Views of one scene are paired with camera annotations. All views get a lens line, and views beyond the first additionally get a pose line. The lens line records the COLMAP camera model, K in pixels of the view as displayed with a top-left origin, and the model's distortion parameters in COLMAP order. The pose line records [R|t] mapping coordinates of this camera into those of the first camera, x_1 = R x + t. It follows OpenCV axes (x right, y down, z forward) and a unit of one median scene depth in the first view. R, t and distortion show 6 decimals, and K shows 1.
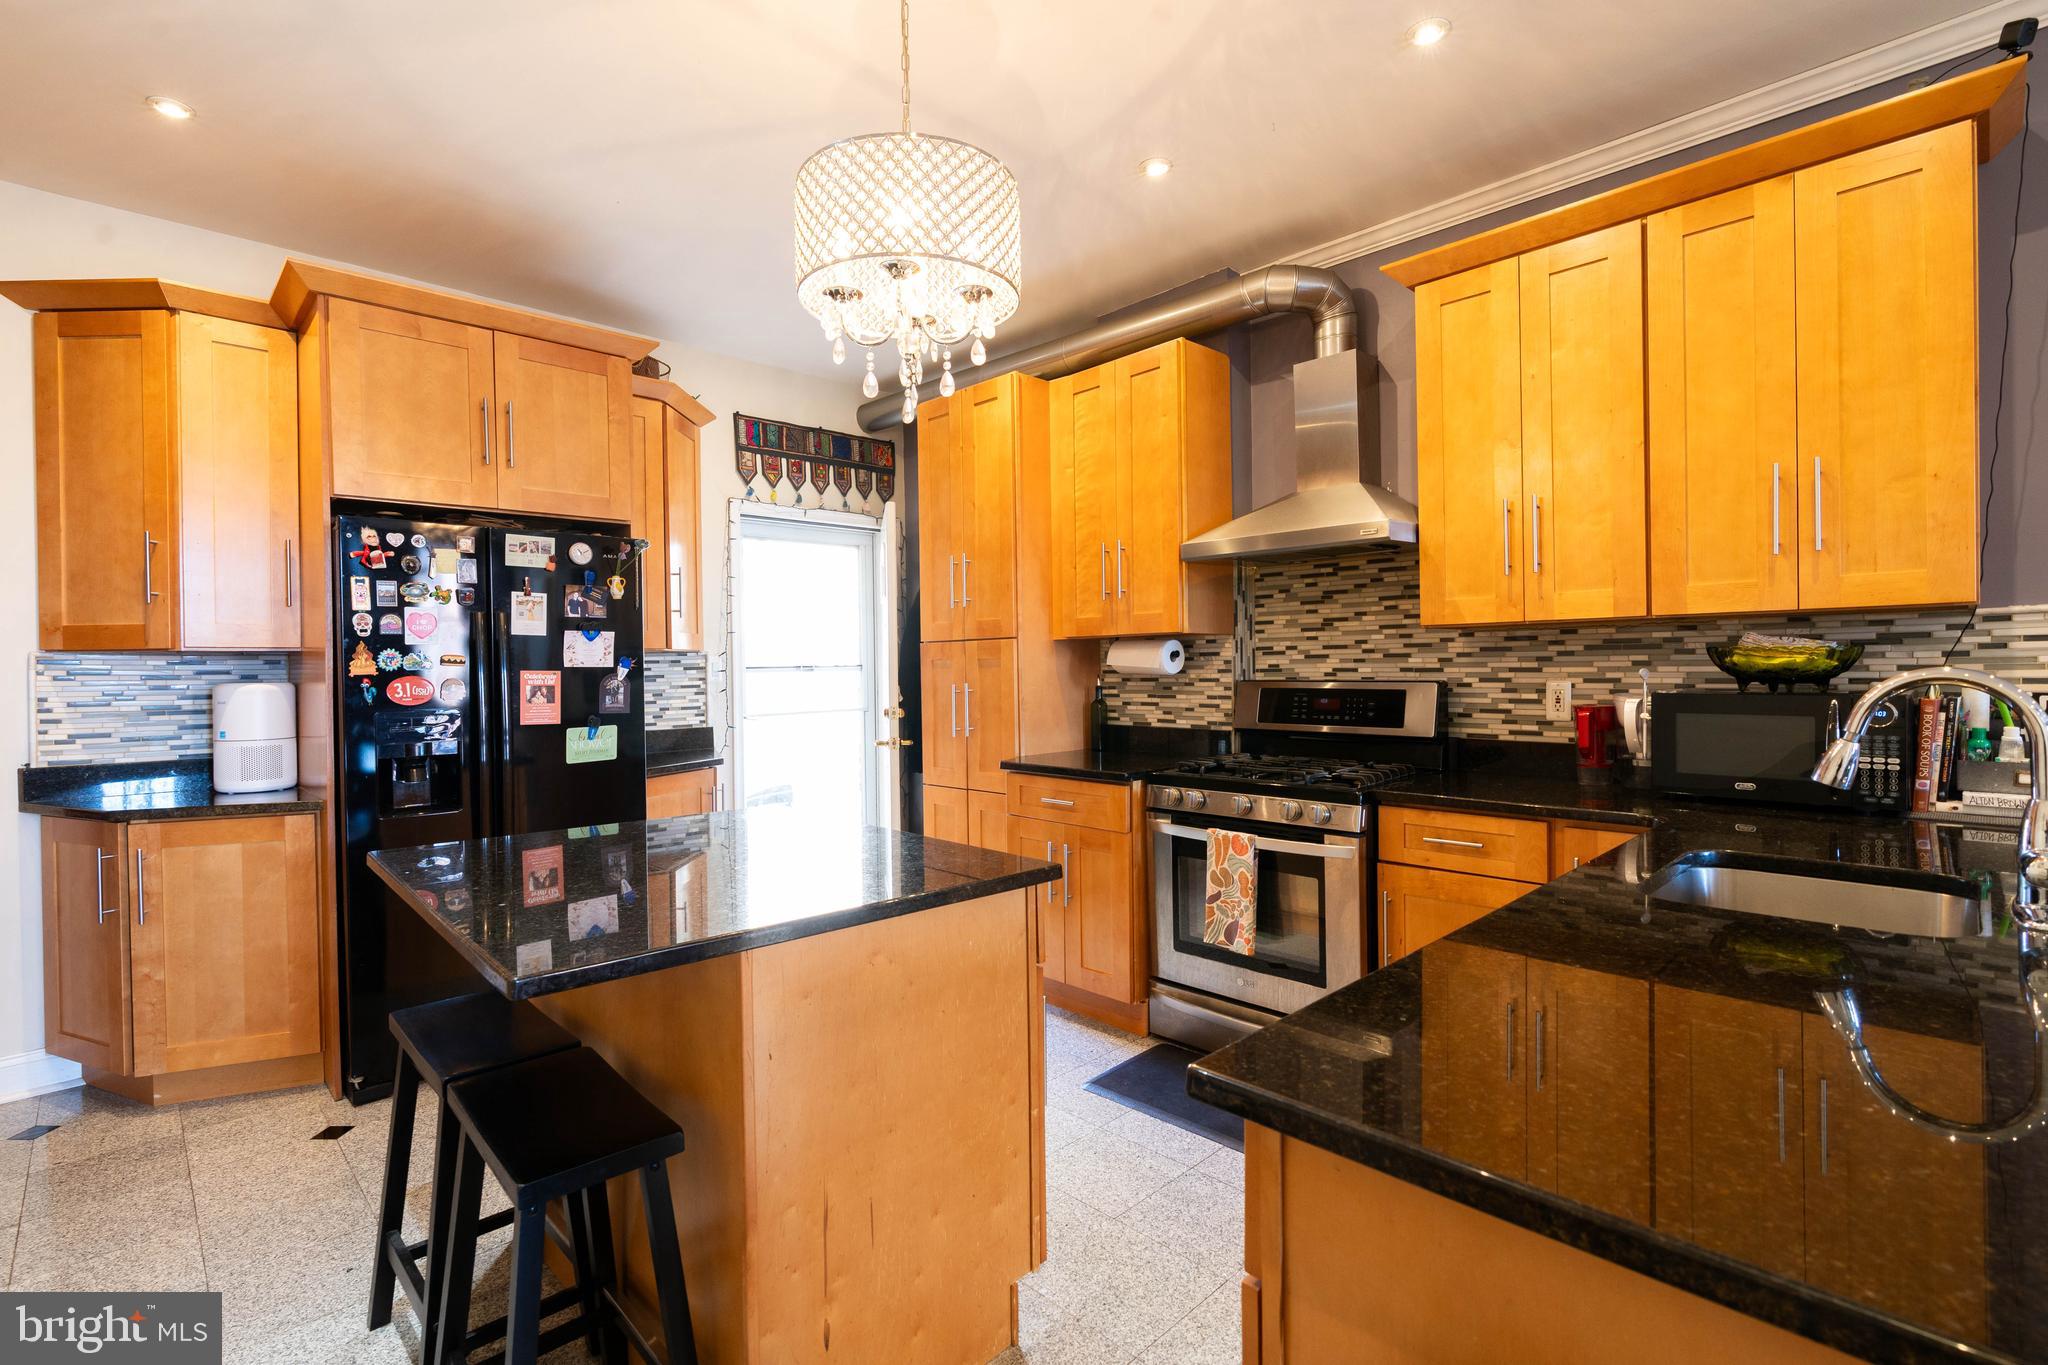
lens RADIAL K [[929.8, 0, 1010.3], [0, 929.8, 676.3], [0, 0, 1]] dist [-0.016547, 0.002059]
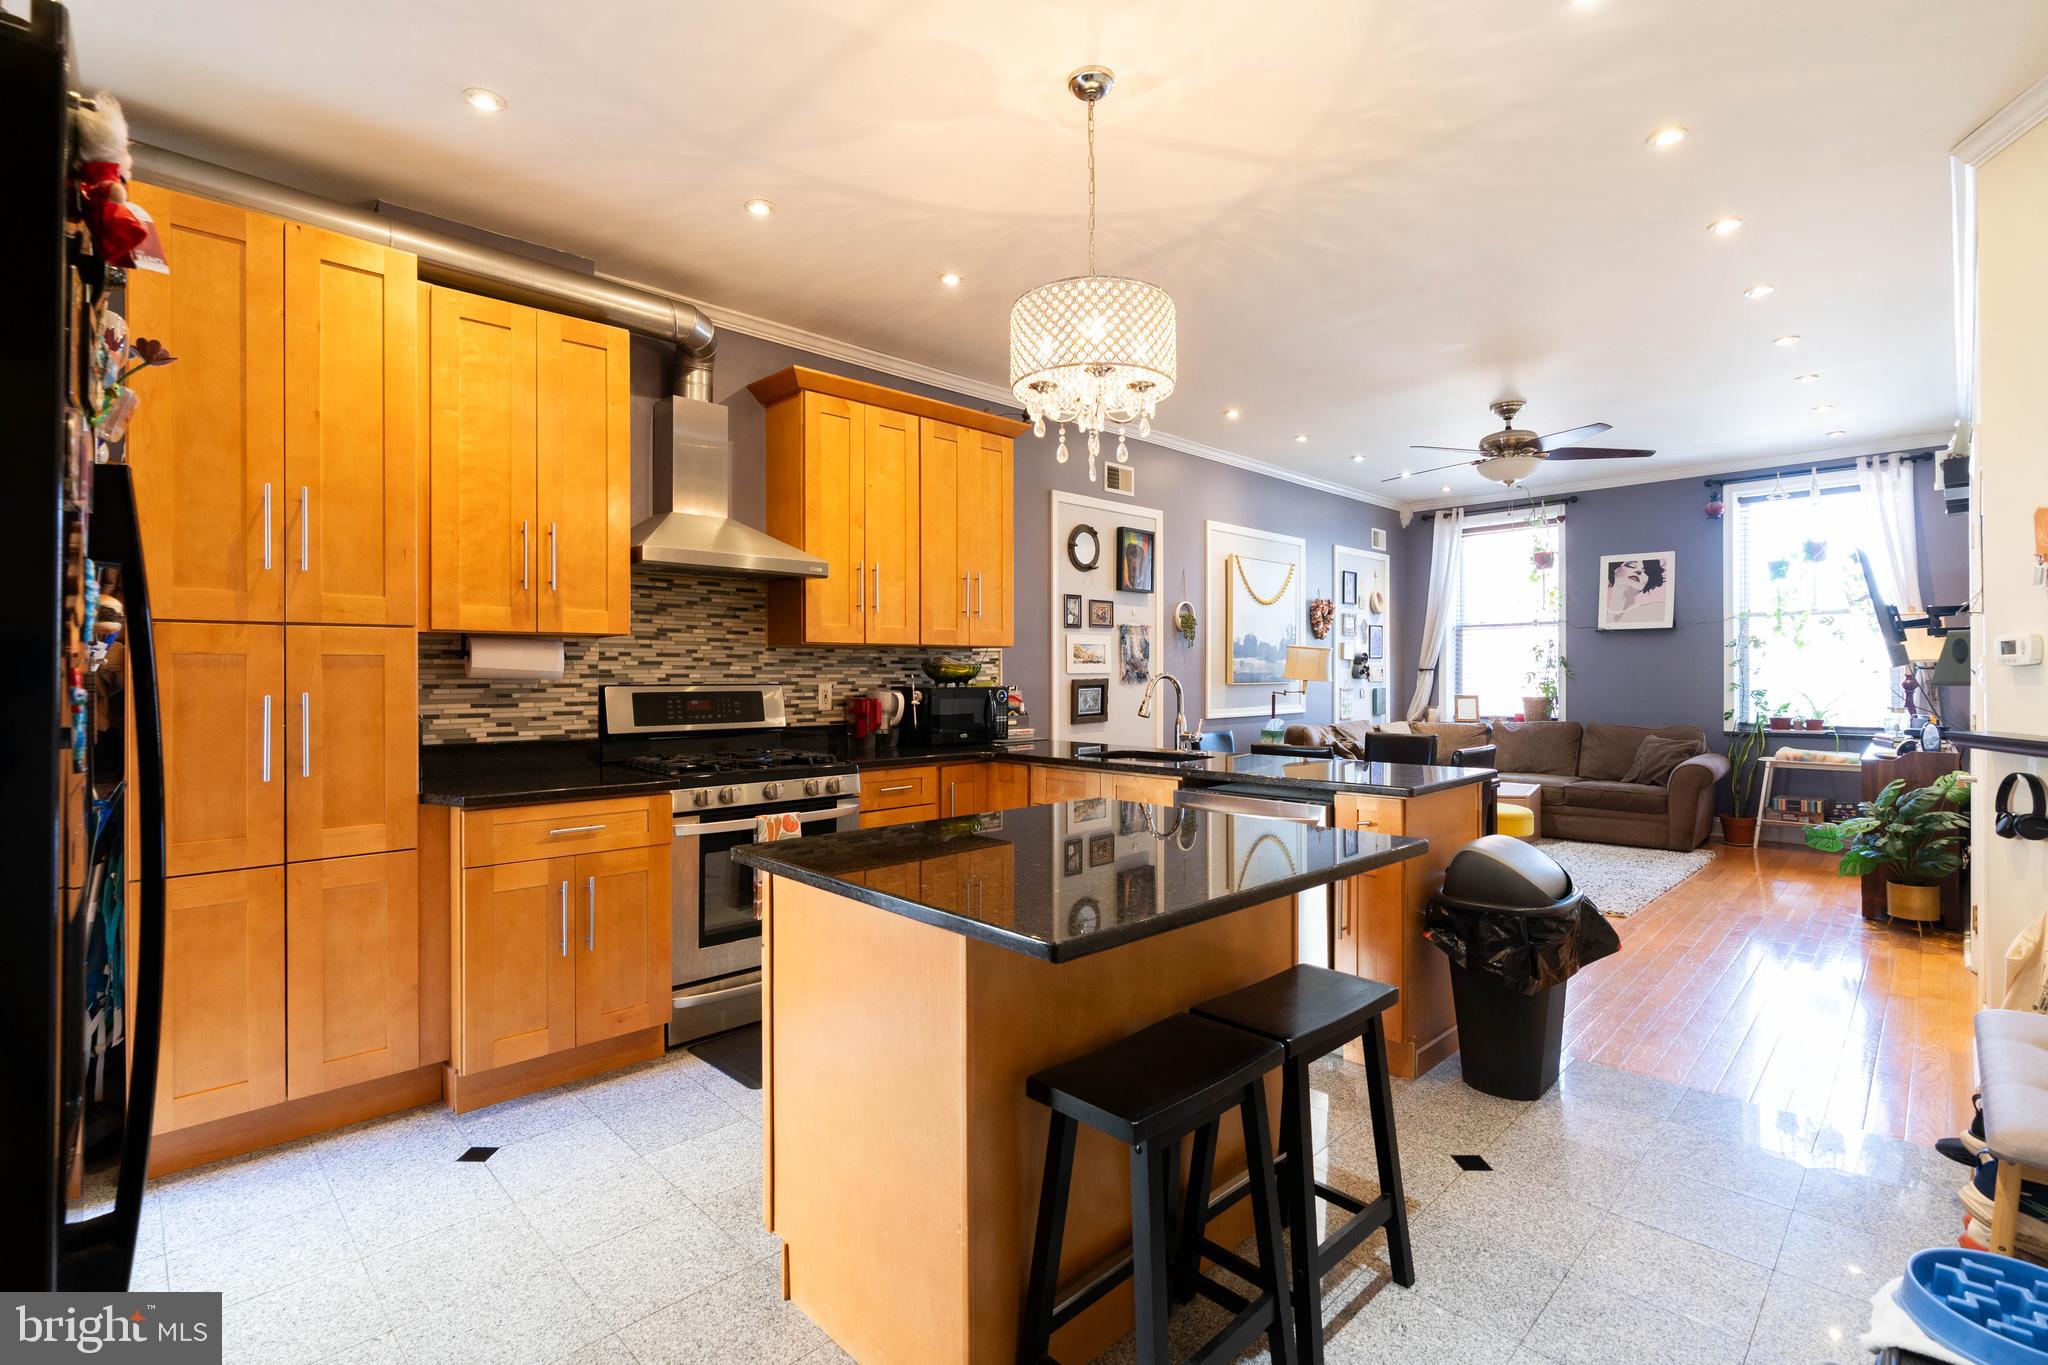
lens RADIAL K [[929.8, 0, 1012.2], [0, 929.8, 674.6], [0, 0, 1]] dist [-0.016547, 0.002059]
pose [[-0.002114, 0.011436, 0.999932, -0.784634], [0.011930, 0.999864, -0.011410, 0.009786], [-0.999927, 0.011905, -0.002250, 0.610489]]
